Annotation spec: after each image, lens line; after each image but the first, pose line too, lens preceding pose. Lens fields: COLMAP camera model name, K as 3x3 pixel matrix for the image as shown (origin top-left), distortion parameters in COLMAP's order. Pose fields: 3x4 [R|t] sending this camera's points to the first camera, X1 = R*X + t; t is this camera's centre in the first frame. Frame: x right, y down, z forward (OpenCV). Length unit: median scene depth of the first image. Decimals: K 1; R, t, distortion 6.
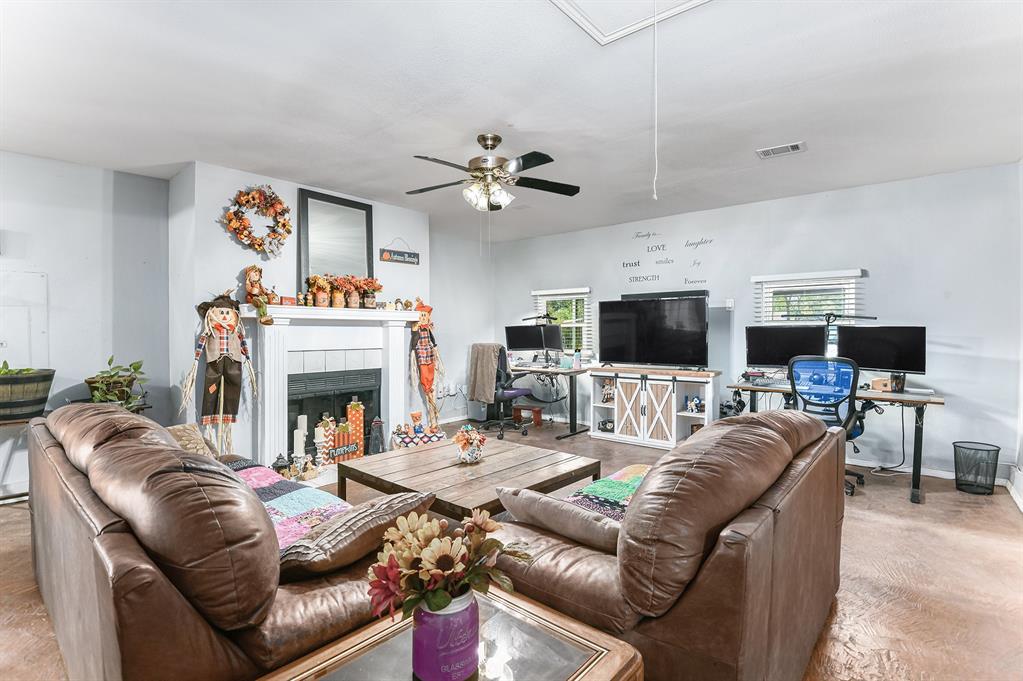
lens RADIAL K [[479.5, 0, 510.2], [0, 479.5, 336.2], [0, 0, 1]] dist [0.000705, -0.015417]
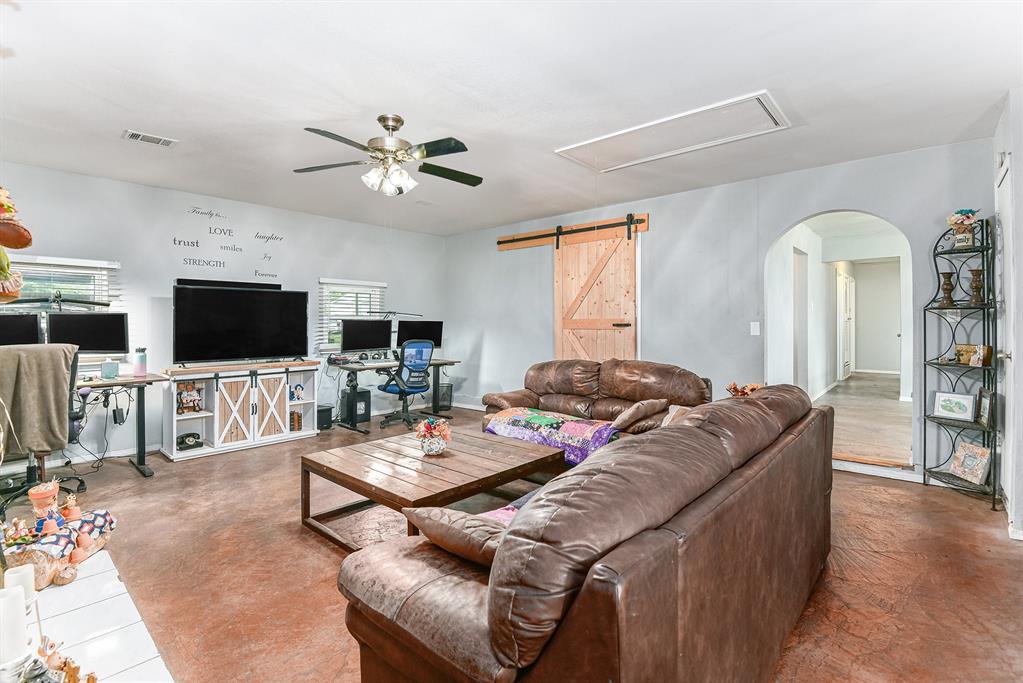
lens RADIAL K [[479.5, 0, 510.2], [0, 479.5, 337.2], [0, 0, 1]] dist [0.000705, -0.015417]
pose [[0.018676, -0.029017, 0.999404, -0.699378], [0.006732, 0.999560, 0.028896, -0.008947], [-0.999803, 0.006188, 0.018863, 0.526504]]
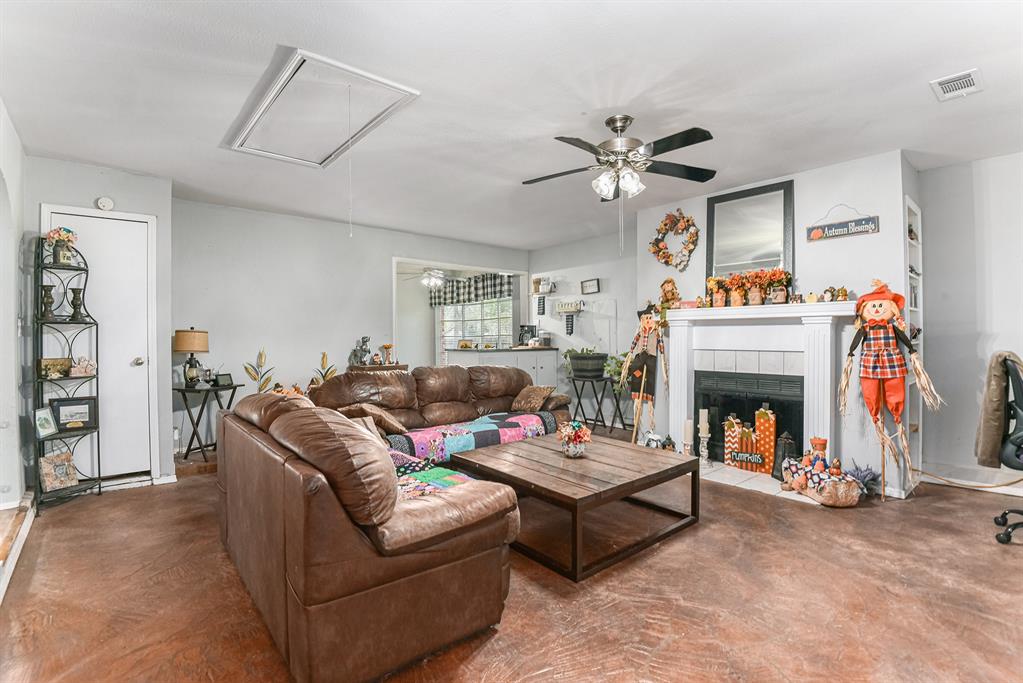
lens RADIAL K [[479.5, 0, 510.2], [0, 479.5, 337.2], [0, 0, 1]] dist [0.000705, -0.015417]
pose [[-0.151799, 0.008066, -0.988379, 0.630082], [-0.002083, 0.999962, 0.008480, -0.004820], [0.988409, 0.003346, -0.151776, 0.661141]]
